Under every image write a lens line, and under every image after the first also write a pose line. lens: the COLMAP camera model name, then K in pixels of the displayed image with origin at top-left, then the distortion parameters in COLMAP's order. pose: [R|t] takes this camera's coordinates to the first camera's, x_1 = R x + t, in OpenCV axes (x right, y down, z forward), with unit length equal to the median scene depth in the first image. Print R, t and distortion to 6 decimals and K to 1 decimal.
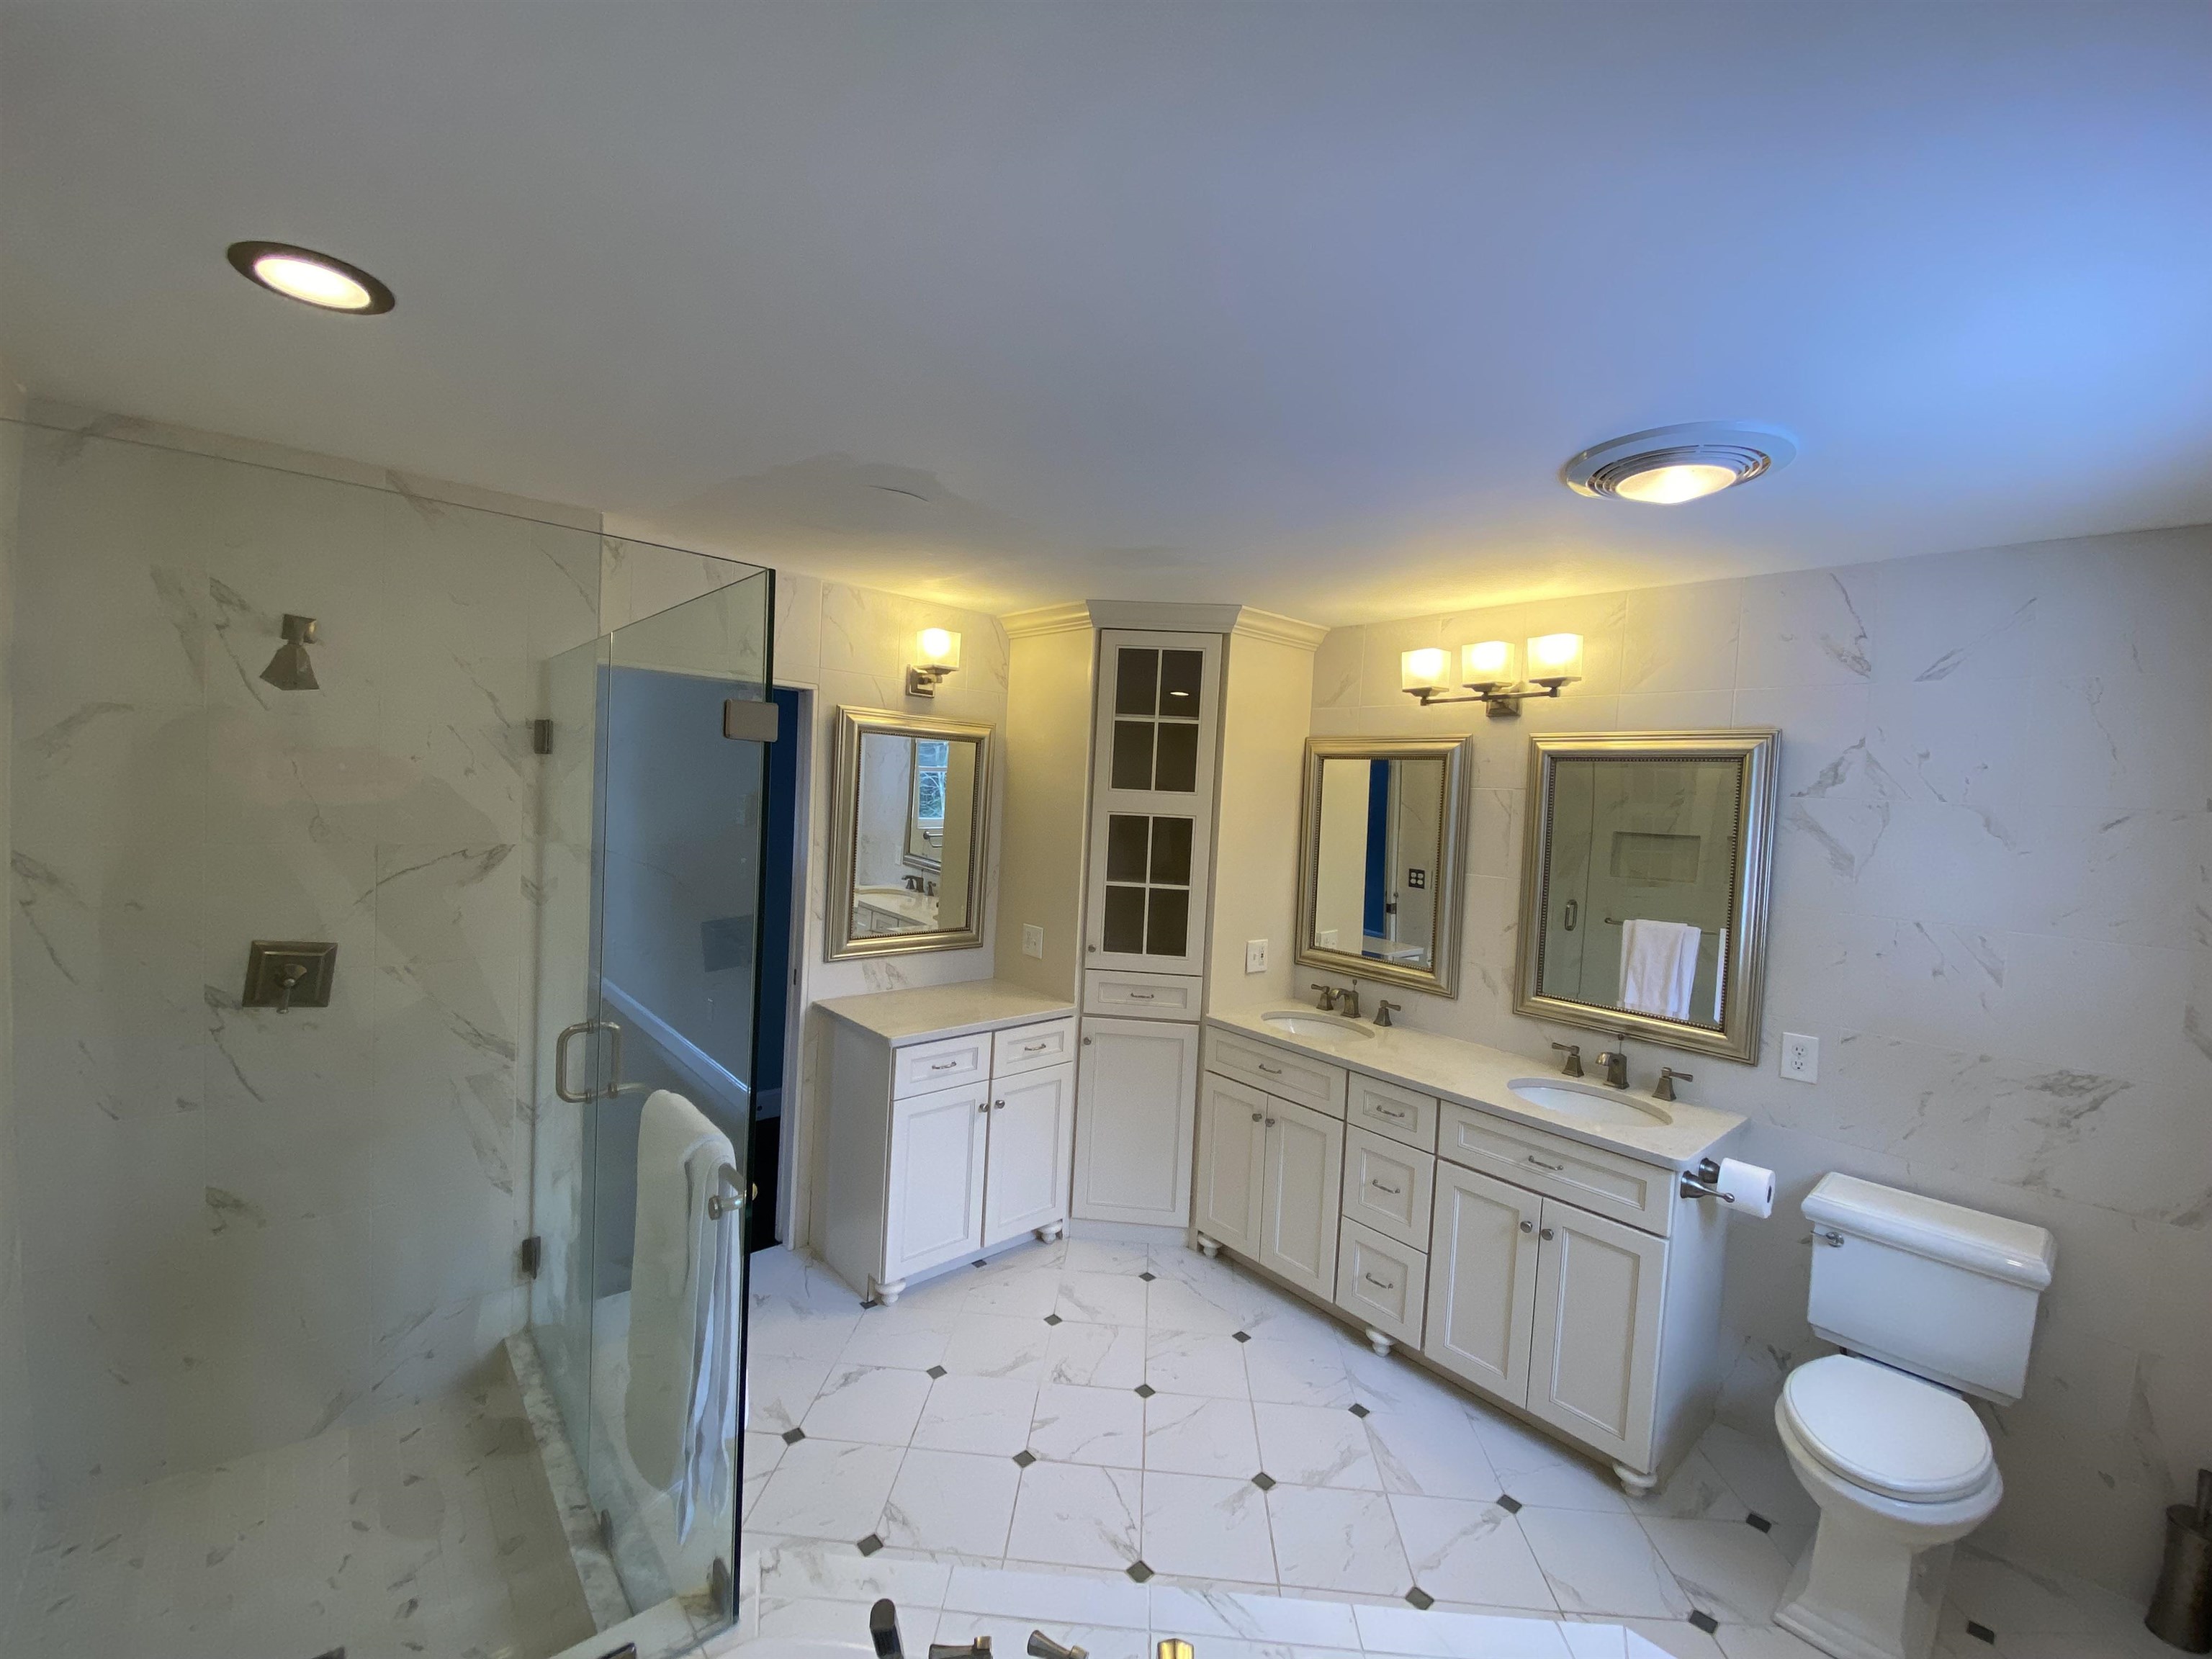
lens RADIAL K [[890.6, 0, 1109.1], [0, 890.6, 825.1], [0, 0, 1]] dist [0.062060, -0.044342]
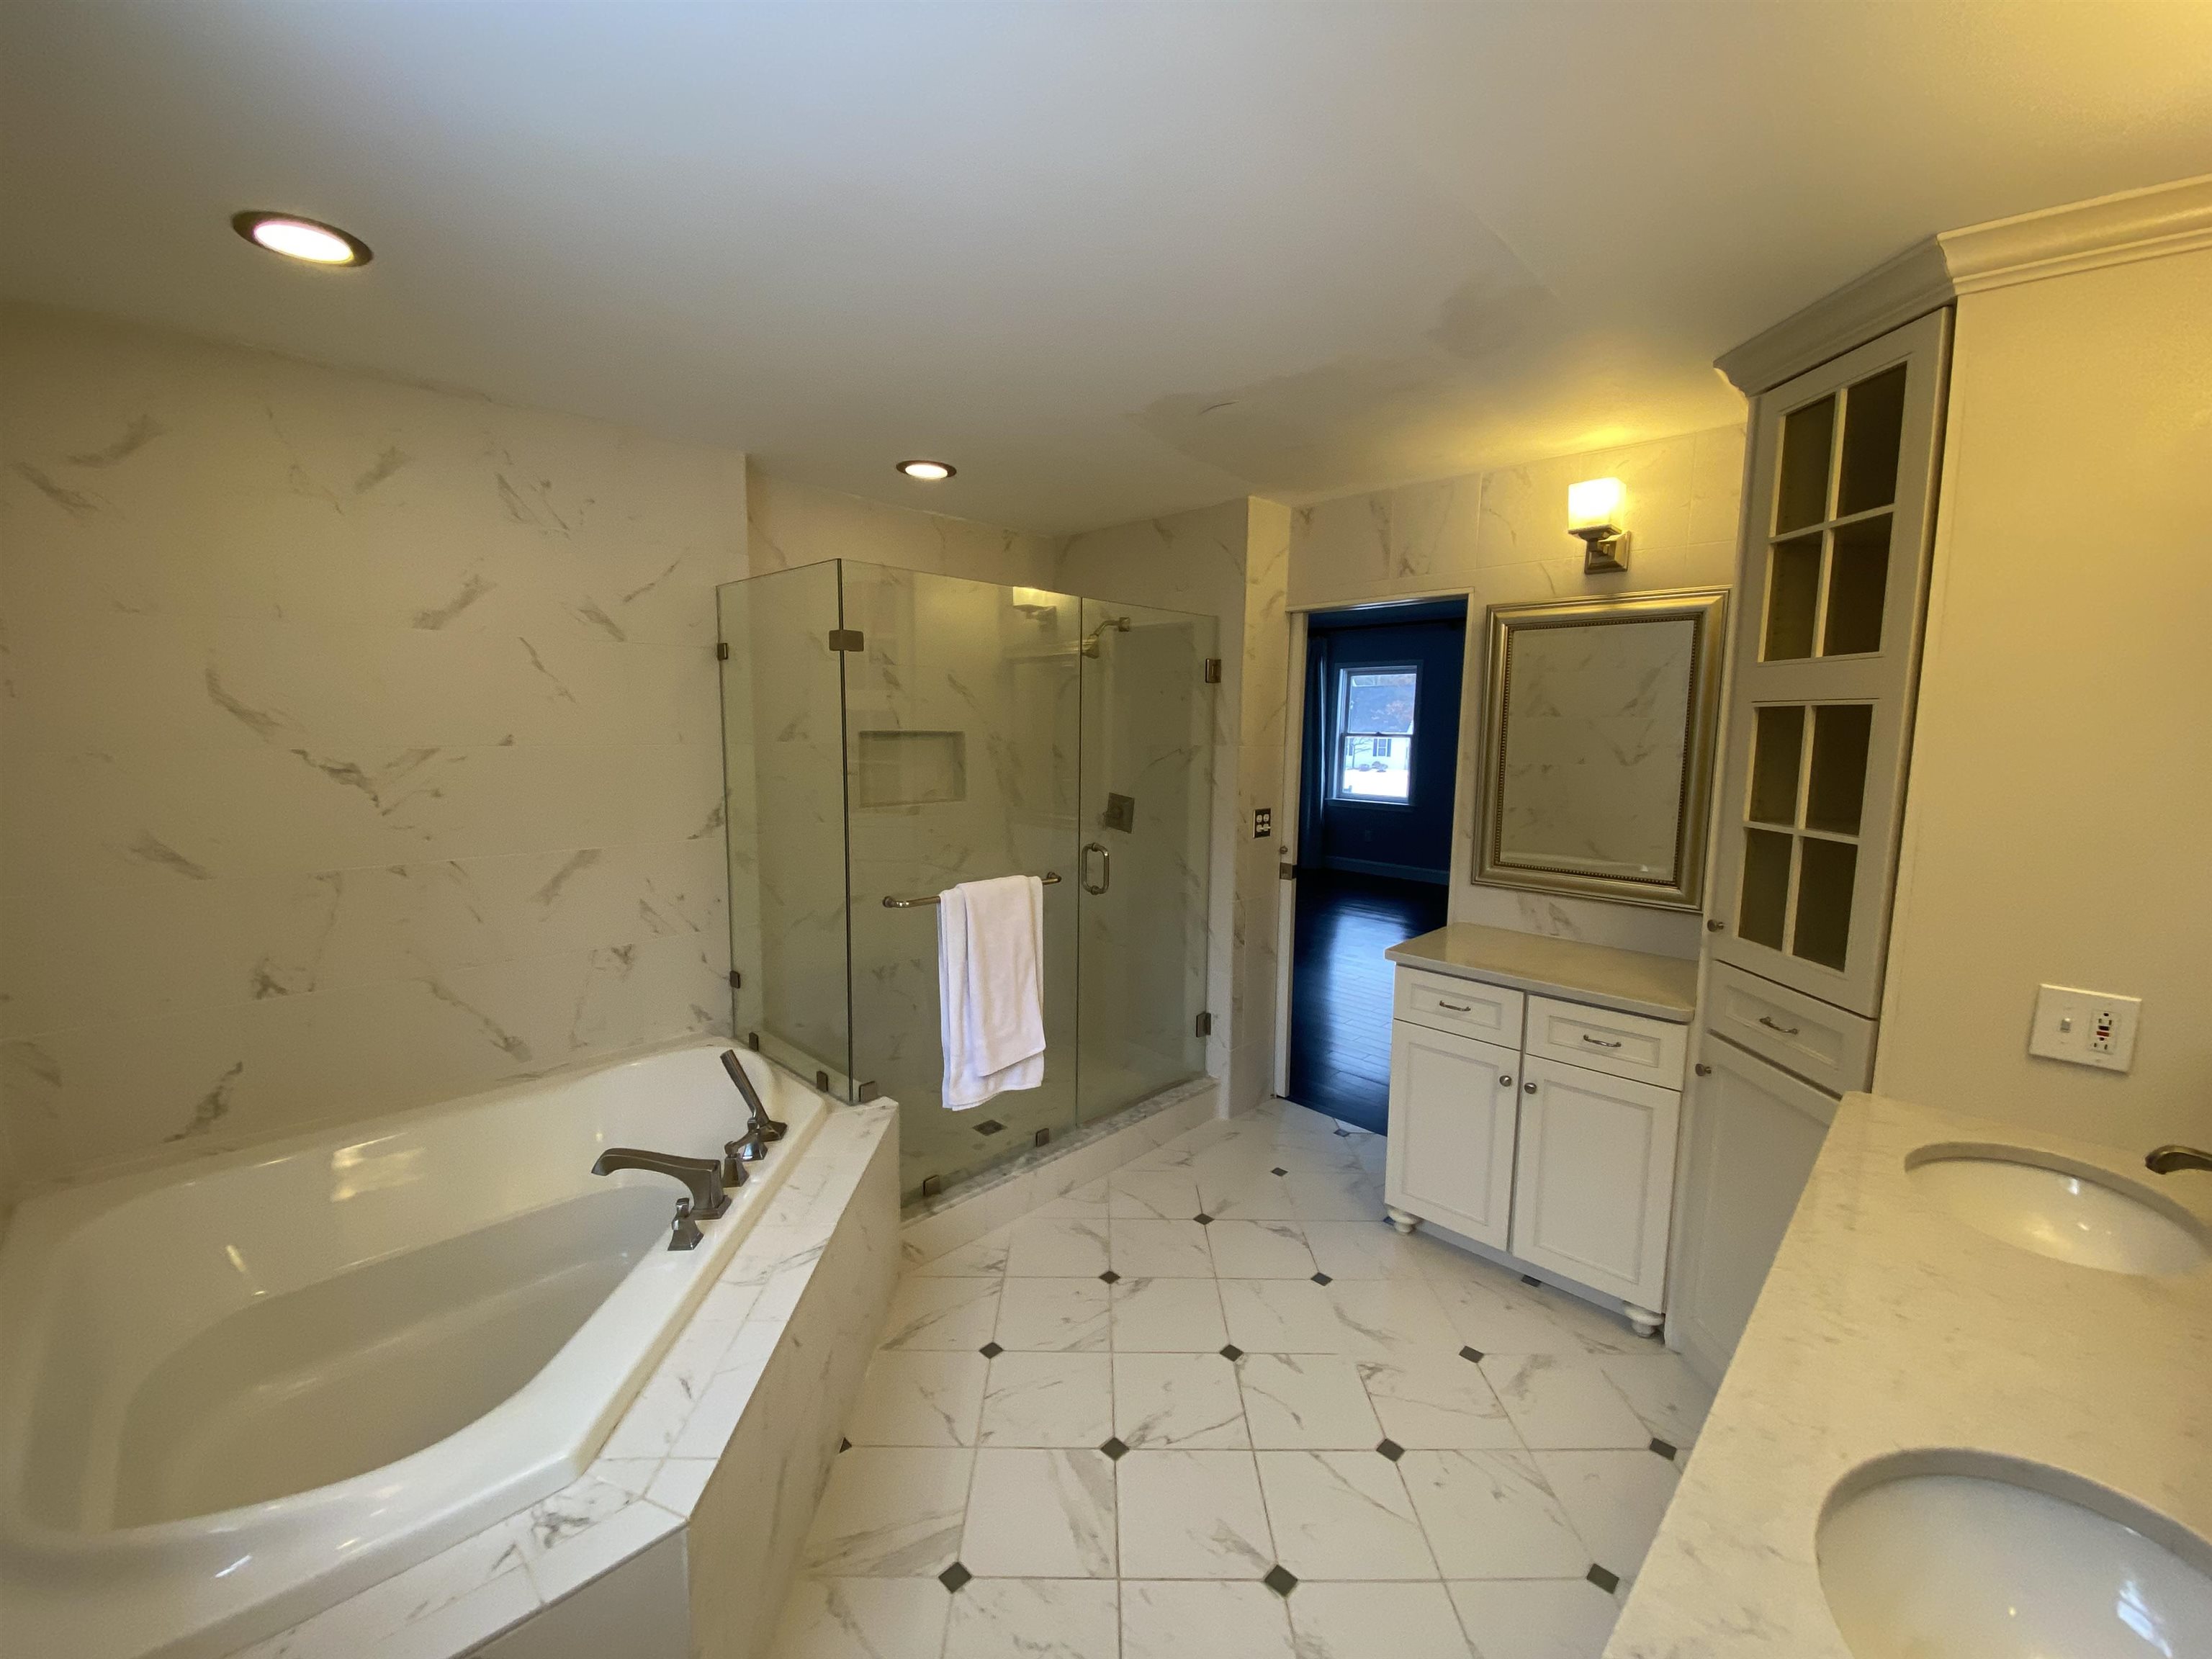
lens RADIAL K [[890.6, 0, 1109.1], [0, 890.6, 825.1], [0, 0, 1]] dist [0.062060, -0.044342]
pose [[0.061122, 0.063185, -0.996128, 0.607337], [-0.049937, 0.996938, 0.060172, 0.053713], [0.996880, 0.046066, 0.064090, 0.561873]]
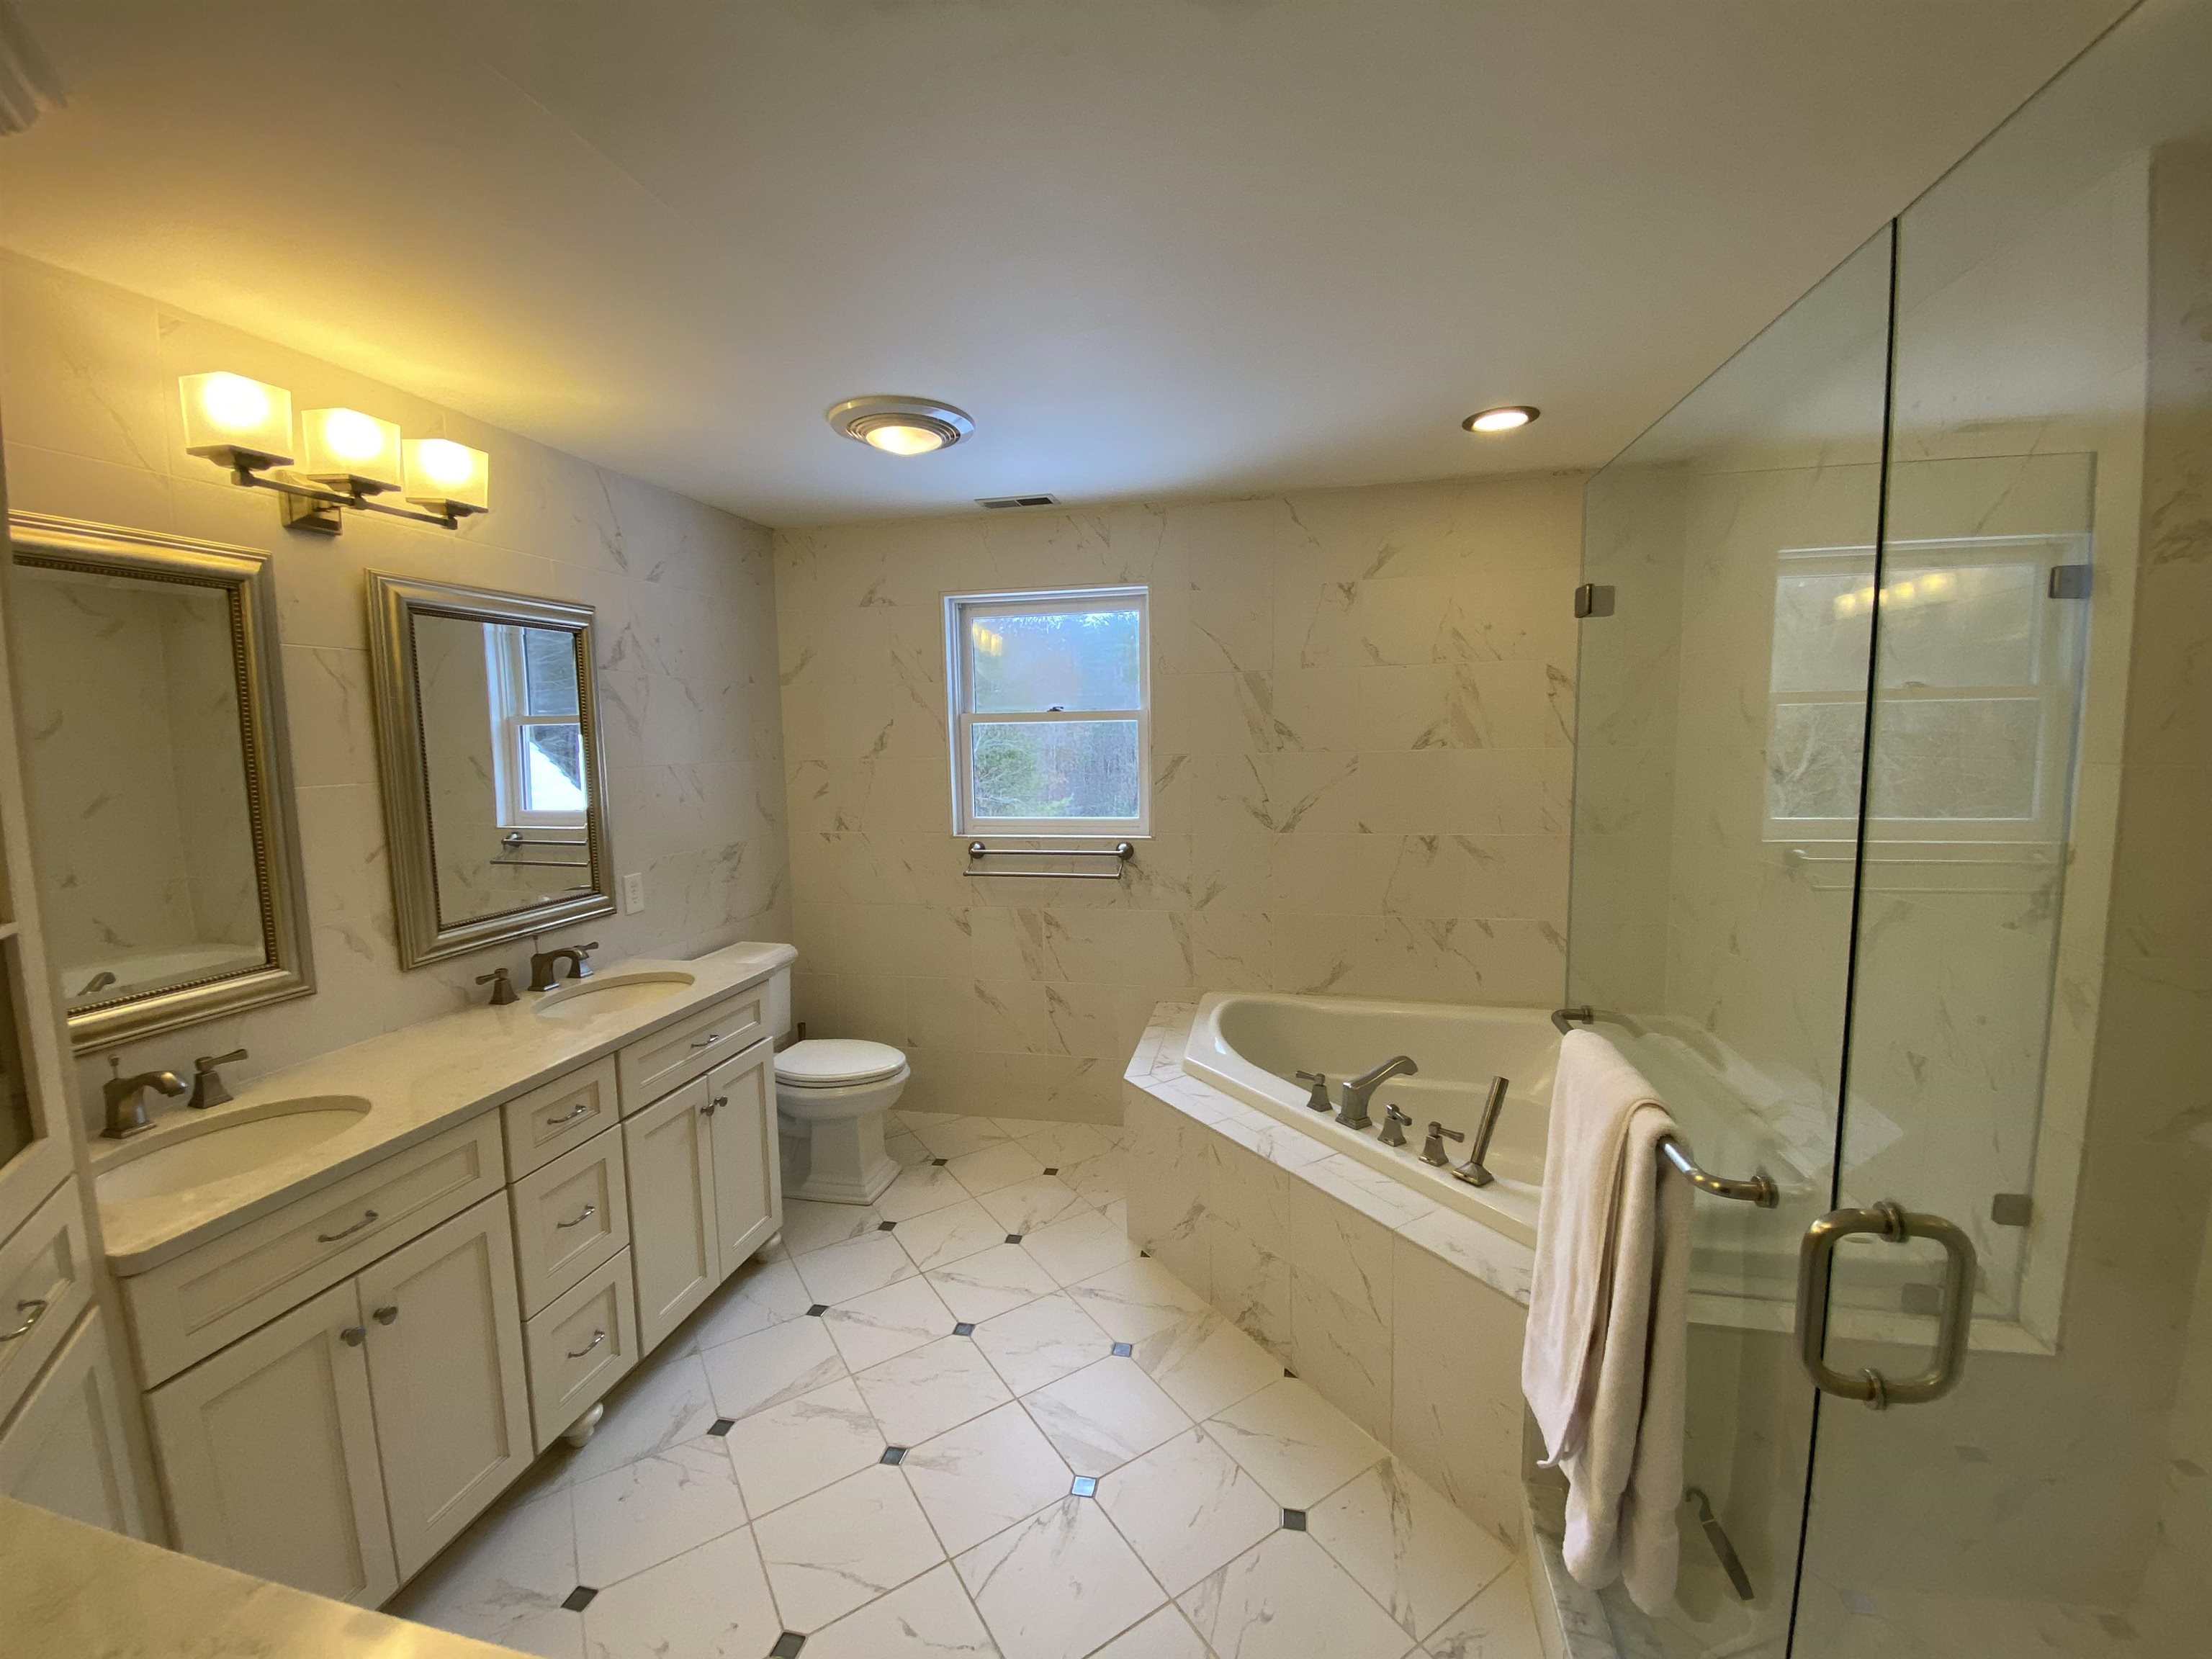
lens RADIAL K [[890.6, 0, 1109.1], [0, 890.6, 825.1], [0, 0, 1]] dist [0.062060, -0.044342]
pose [[-0.590572, -0.121367, 0.797807, -0.411088], [0.021081, 0.985968, 0.165596, -0.010443], [-0.806710, 0.114614, -0.579727, 0.906034]]
